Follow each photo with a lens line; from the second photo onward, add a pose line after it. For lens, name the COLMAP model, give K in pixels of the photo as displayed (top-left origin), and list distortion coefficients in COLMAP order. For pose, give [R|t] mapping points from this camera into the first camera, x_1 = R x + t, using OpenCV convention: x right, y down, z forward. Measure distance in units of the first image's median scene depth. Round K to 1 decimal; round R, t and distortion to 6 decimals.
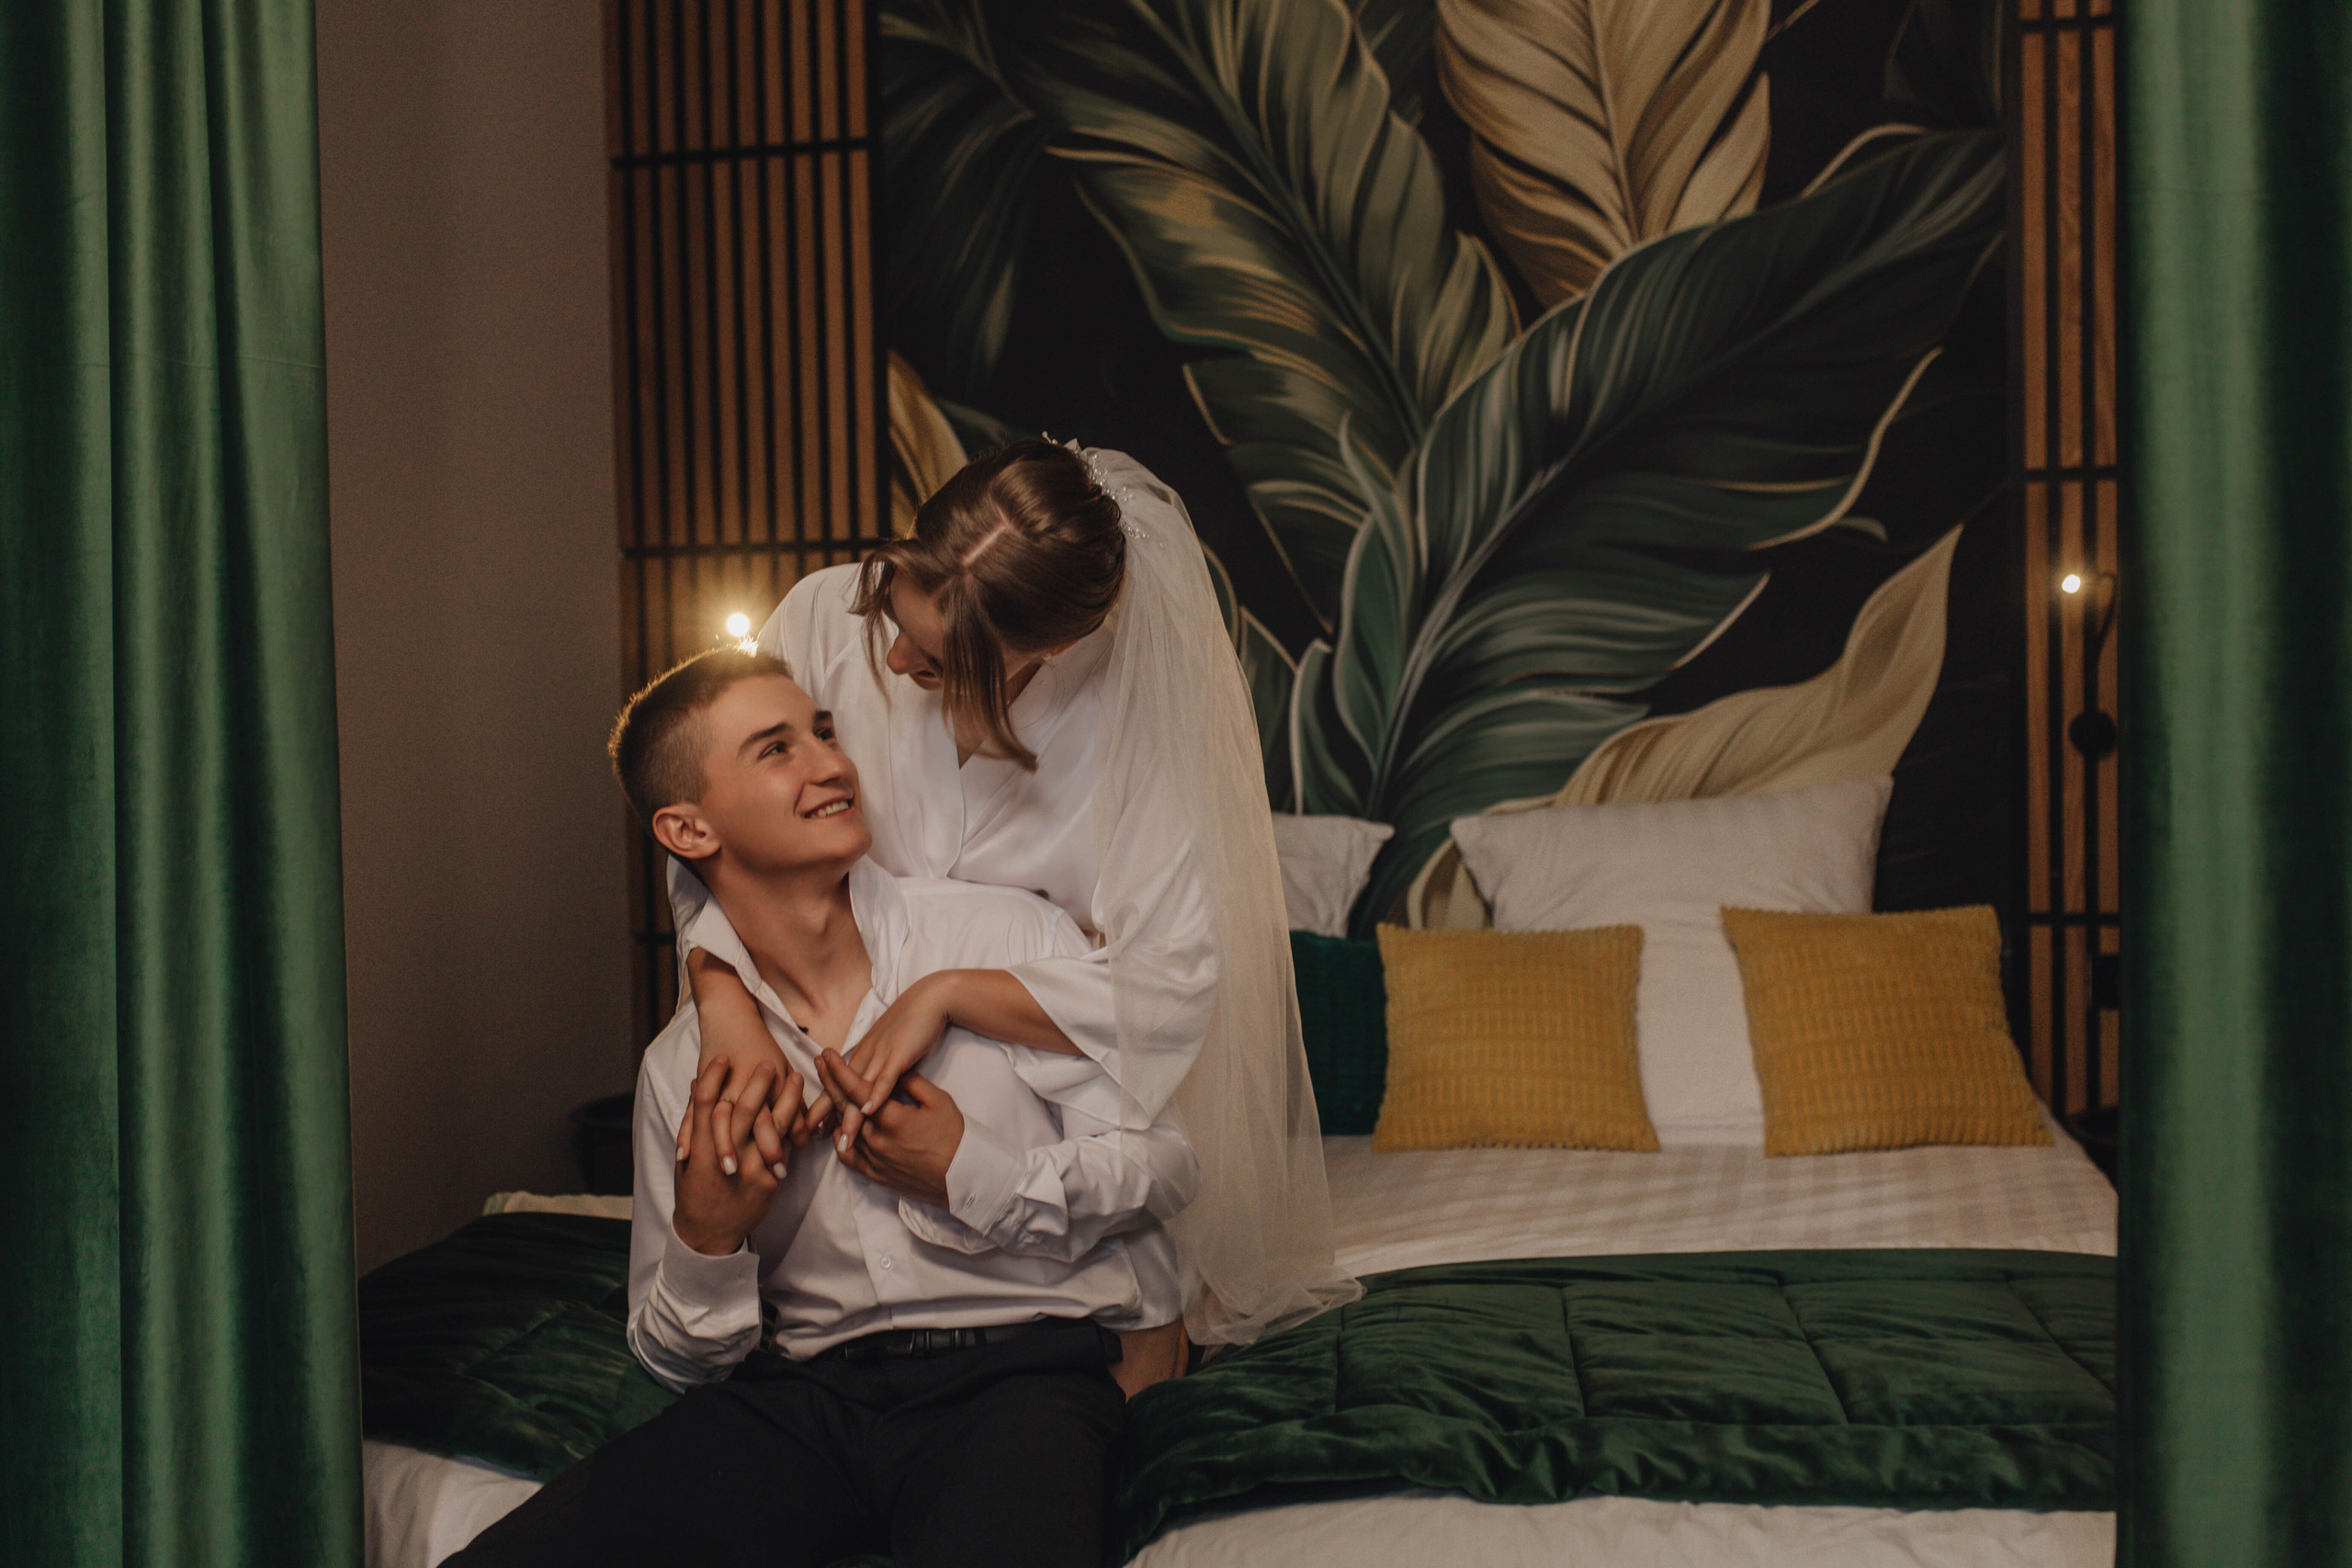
lens RADIAL K [[2313.7, 0, 1223.0], [0, 2313.7, 779.4], [0, 0, 1]] dist [-0.009084, 0.000000]
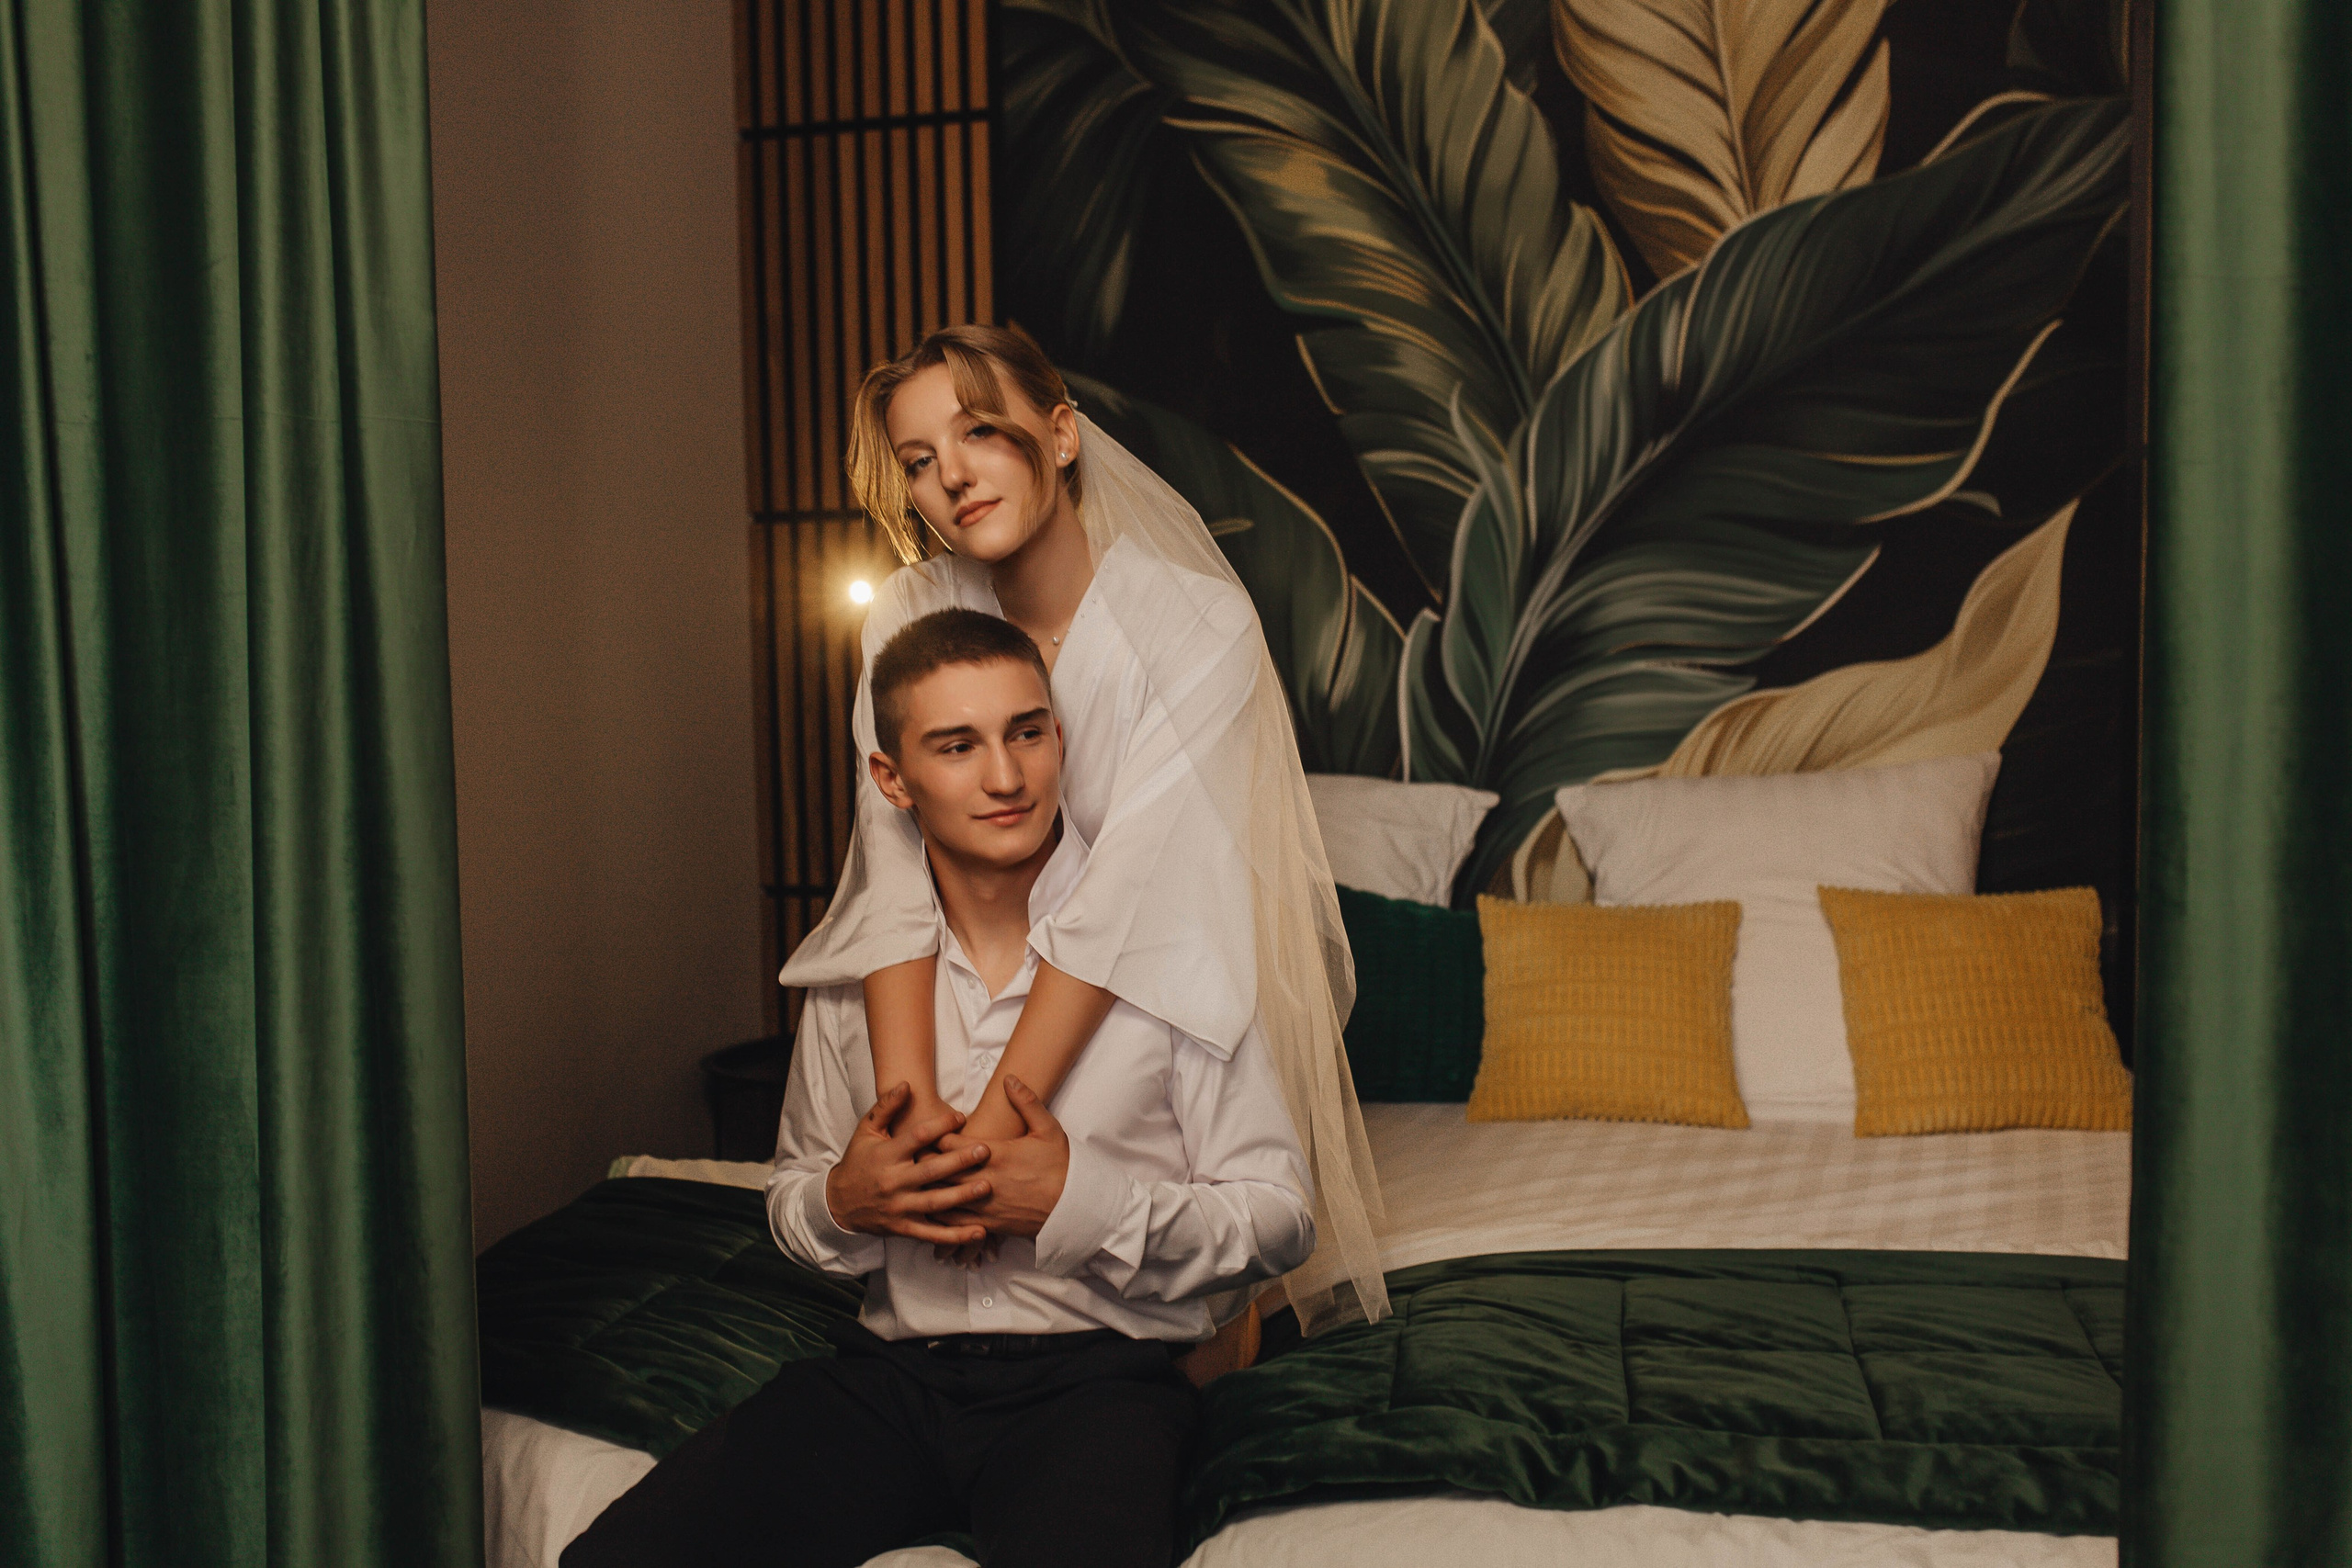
lens RADIAL K [[2313.7, 0, 1214.3], [0, 2313.7, 792.0], [0, 0, 1]] dist [-0.009084, 0.000000]
pose [[0.997642, 0.011177, -0.067714, 0.018435], [-0.008062, 0.998904, 0.046110, -0.027322], [0.068155, -0.045455, 0.996639, -0.019418]]
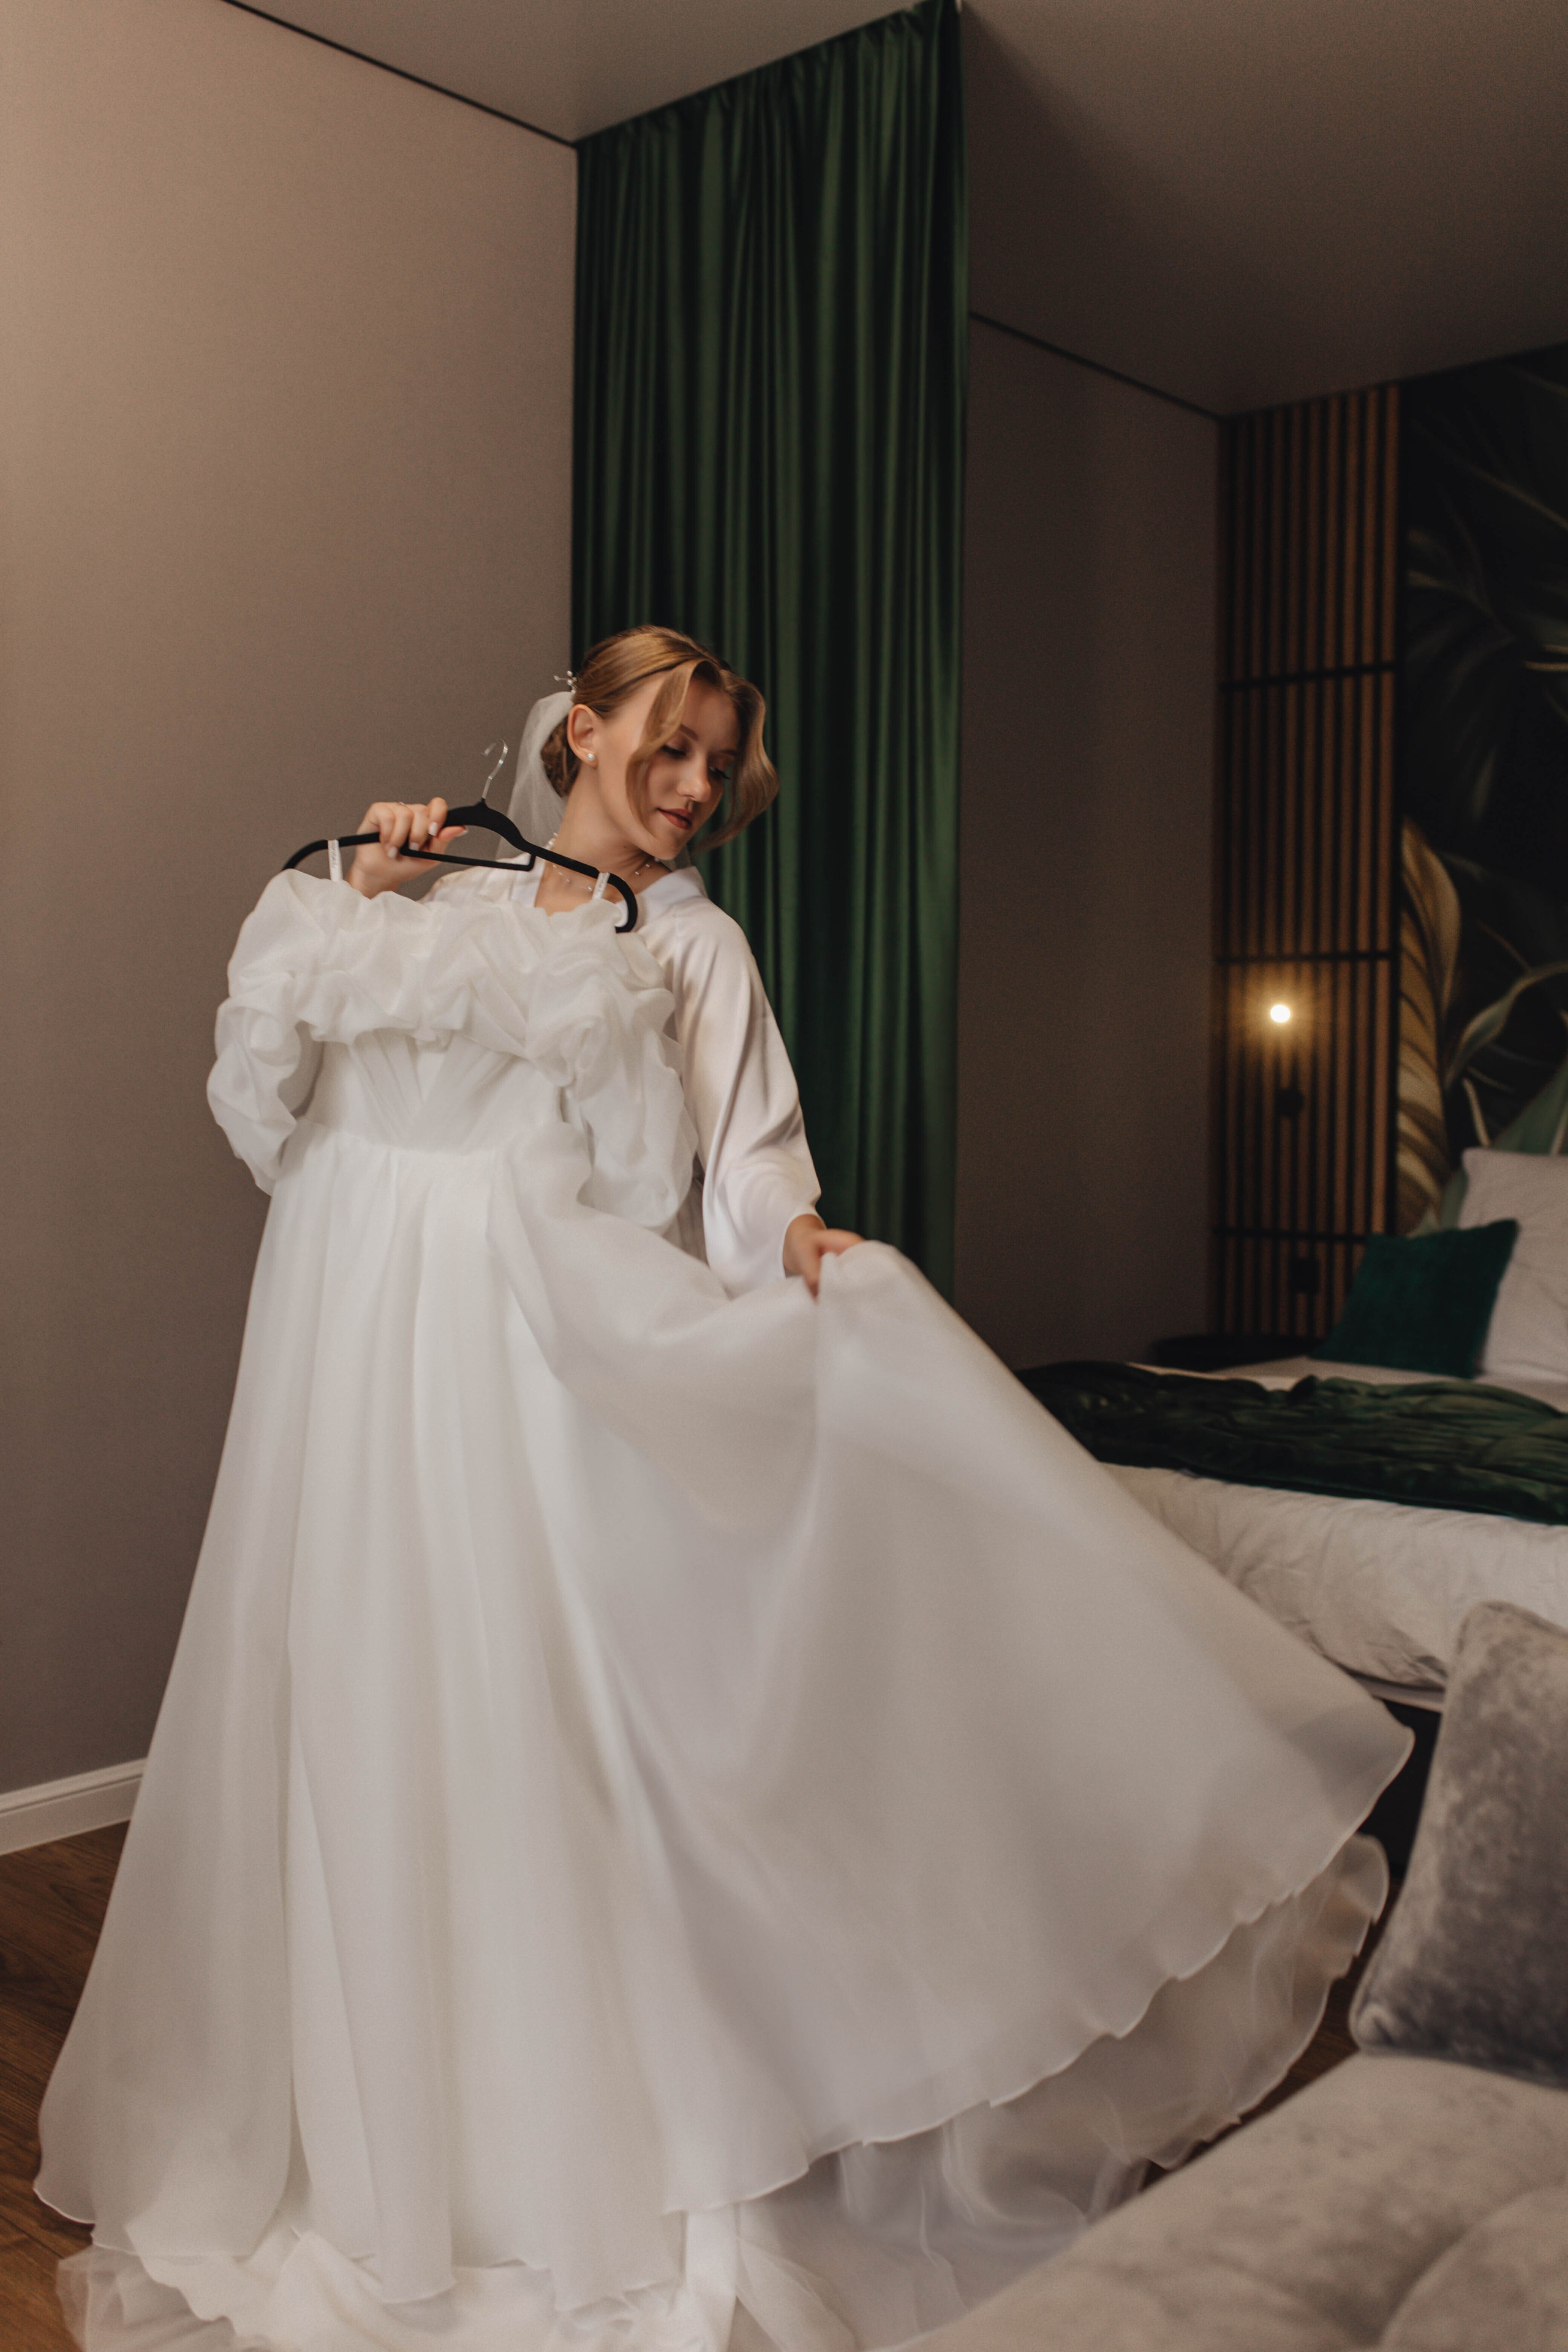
lens RADIAL K [[2313.9, 0, 794.2], [0, 2313.9, 1178.3], [0, 0, 1]] dist [-0.009084, 0.000000]
pose [[0.874065, 0.047723, -0.483459, 0.229908], [-0.038744, 0.998841, 0.028550, 0.005803], [0.484261, -0.006223, 0.874902, -0.410939]]
